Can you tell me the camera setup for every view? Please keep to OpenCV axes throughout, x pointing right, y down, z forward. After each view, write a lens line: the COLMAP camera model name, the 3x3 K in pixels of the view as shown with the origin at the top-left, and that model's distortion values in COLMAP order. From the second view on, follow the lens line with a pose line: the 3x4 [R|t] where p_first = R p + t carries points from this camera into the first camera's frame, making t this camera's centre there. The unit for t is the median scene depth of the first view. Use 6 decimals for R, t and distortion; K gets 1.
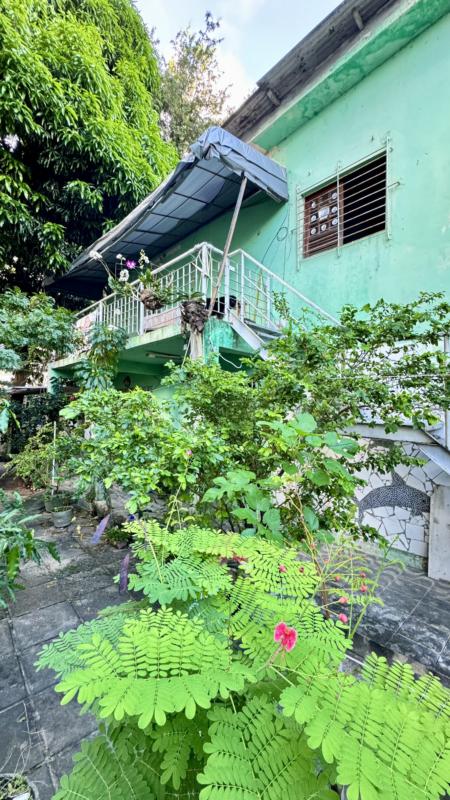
lens RADIAL K [[317.5, 0, 225.0], [0, 317.5, 400.0], [0, 0, 1]] dist [-0.003265, -0.000387]
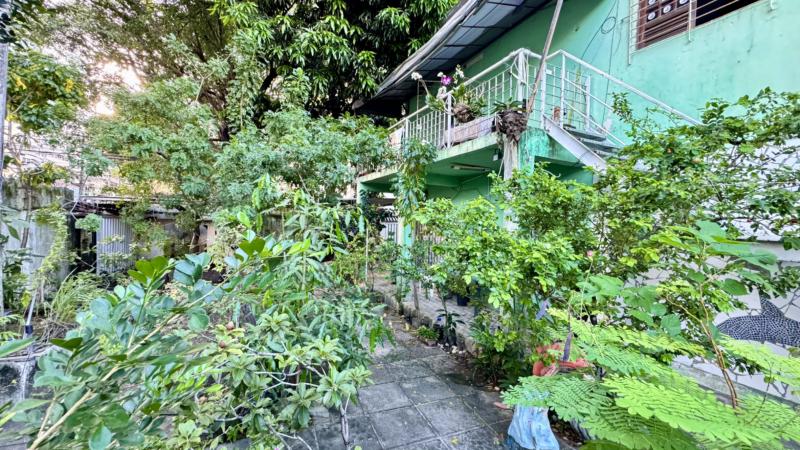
lens RADIAL K [[317.5, 0, 398.4], [0, 317.5, 224.1], [0, 0, 1]] dist [-0.003265, -0.000387]
pose [[0.948493, 0.021524, -0.316067, -0.102016], [-0.009567, 0.999180, 0.039334, 0.007137], [0.316654, -0.034284, 0.947921, -0.060520]]
